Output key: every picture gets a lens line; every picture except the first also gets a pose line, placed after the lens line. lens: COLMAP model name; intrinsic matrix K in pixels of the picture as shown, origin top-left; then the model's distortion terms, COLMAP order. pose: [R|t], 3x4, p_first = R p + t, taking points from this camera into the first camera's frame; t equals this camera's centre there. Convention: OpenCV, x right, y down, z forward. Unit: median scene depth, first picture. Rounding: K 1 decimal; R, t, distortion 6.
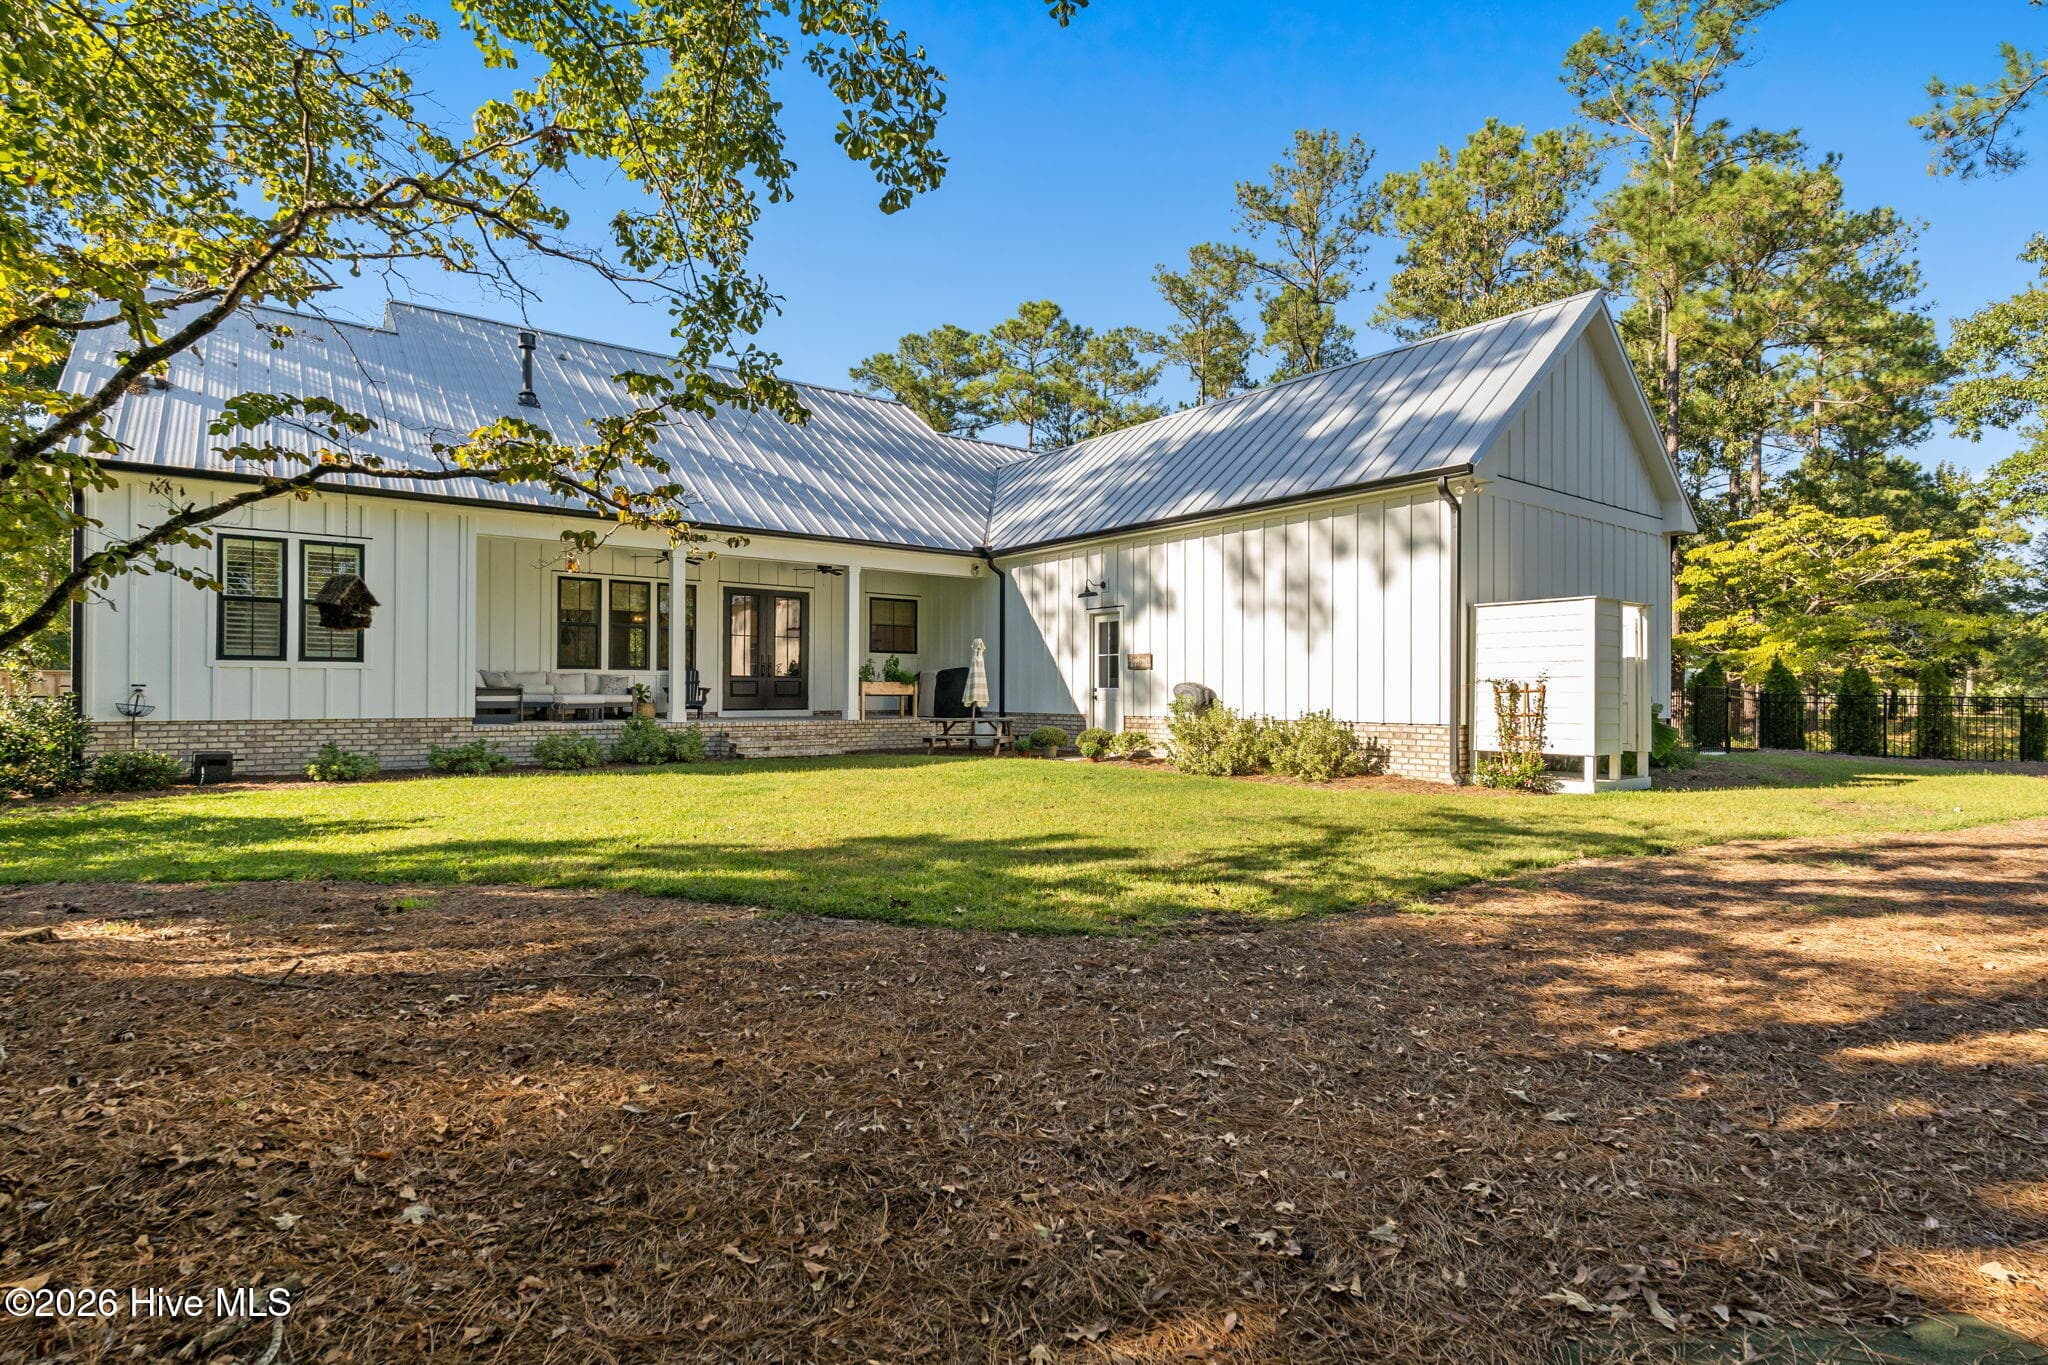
lens RADIAL K [[1013.6, 0, 1104.4], [0, 1013.6, 678.9], [0, 0, 1]] dist [-0.001027, -0.000518]
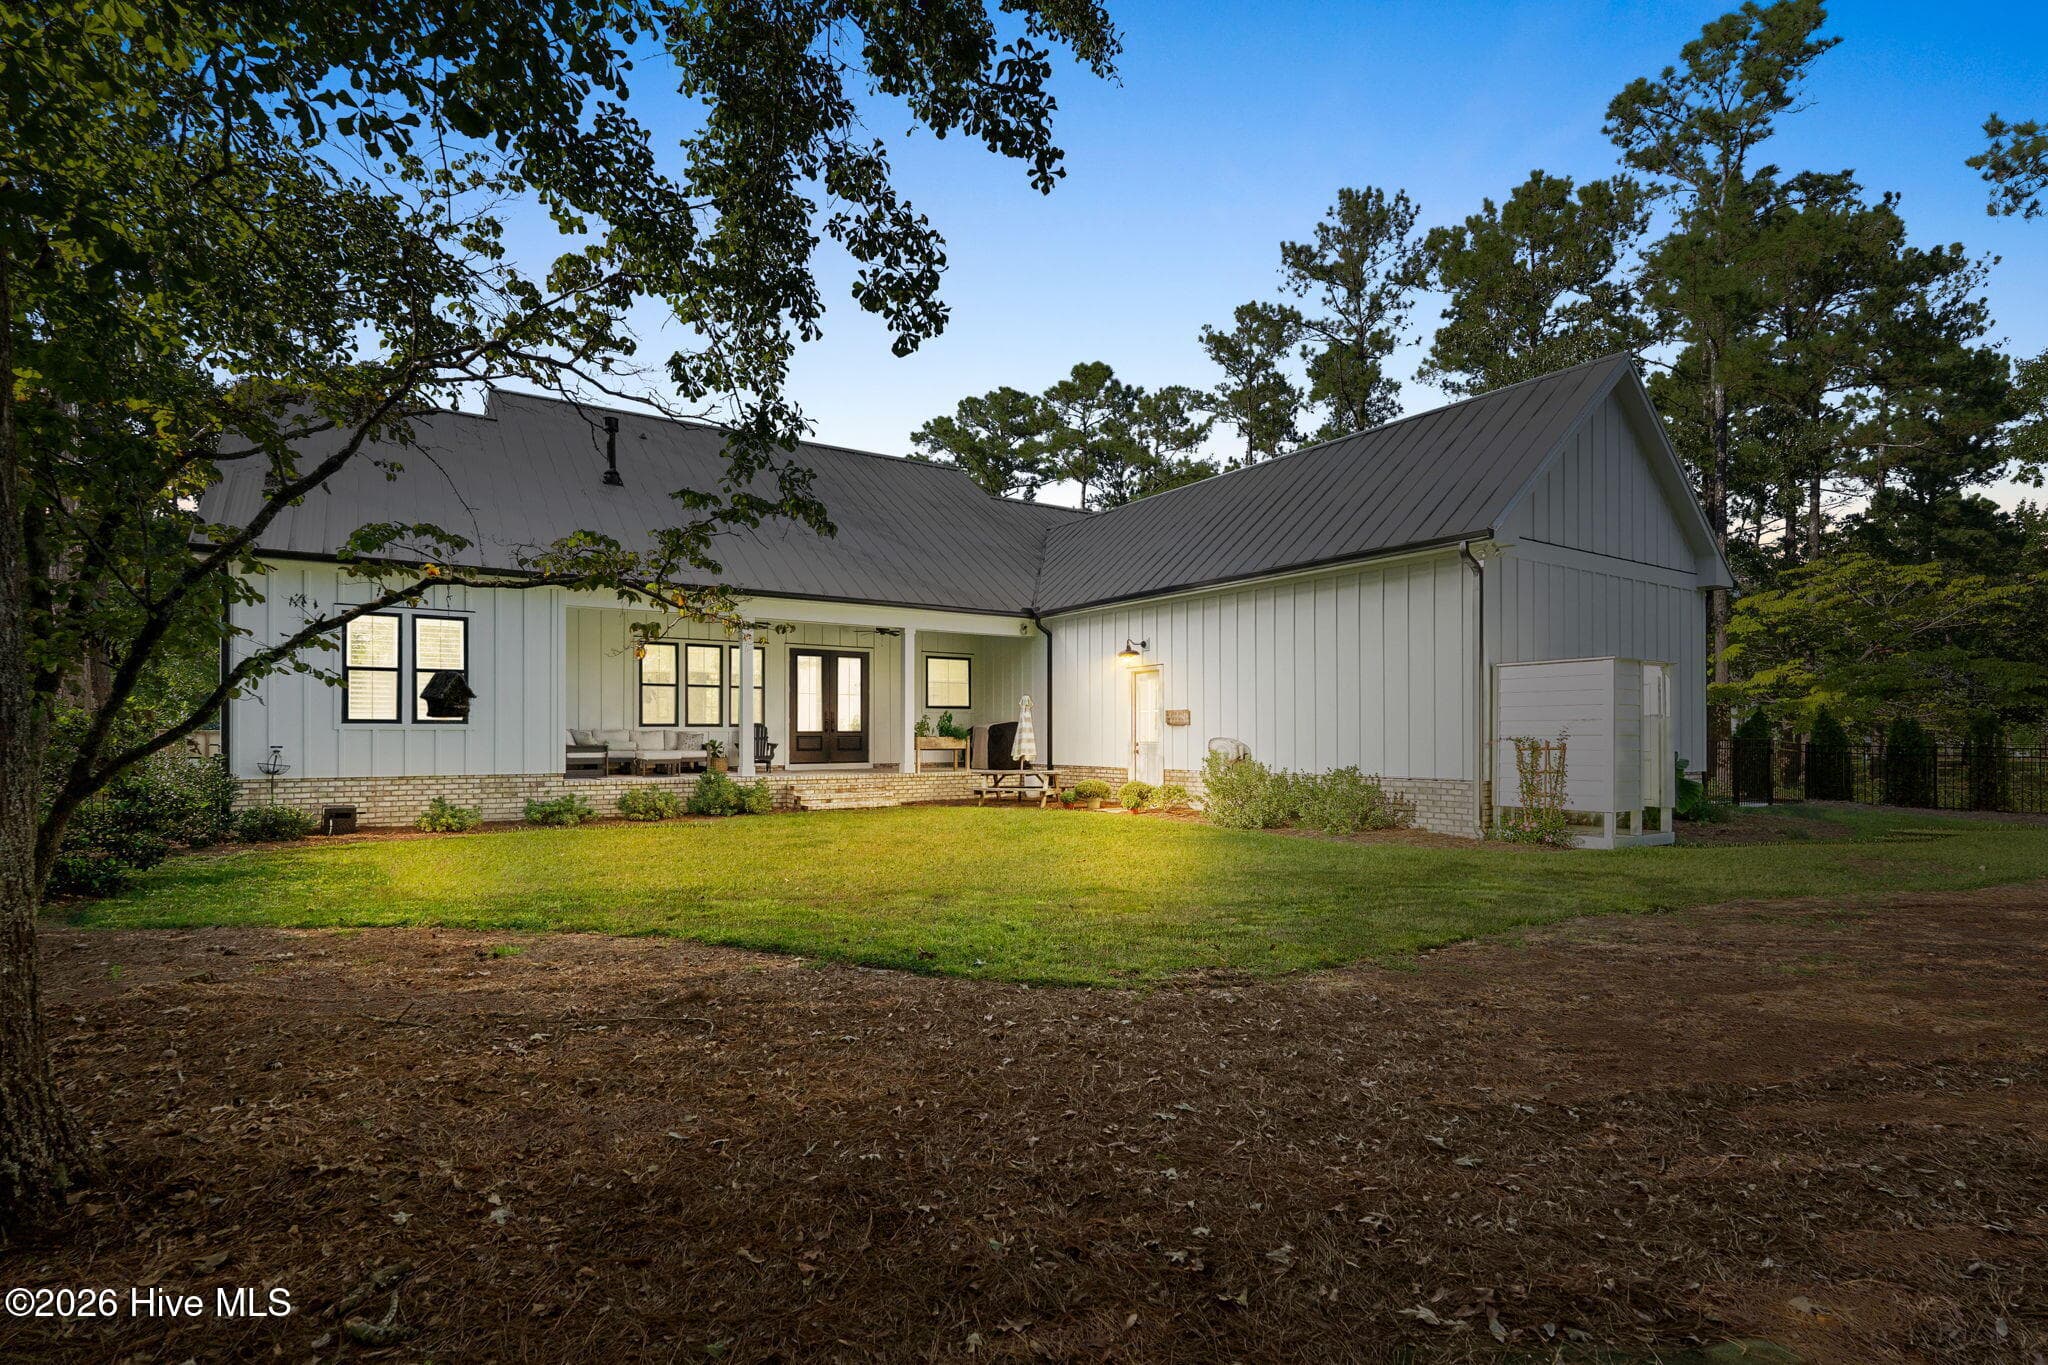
lens RADIAL K [[989.4, 0, 1096.1], [0, 989.4, 726.4], [0, 0, 1]] dist [-0.001521, -0.000133]
pose [[0.997708, -0.003990, -0.067553, 0.066896], [0.004151, 0.999989, 0.002248, -0.036047], [0.067544, -0.002523, 0.997713, -0.079654]]
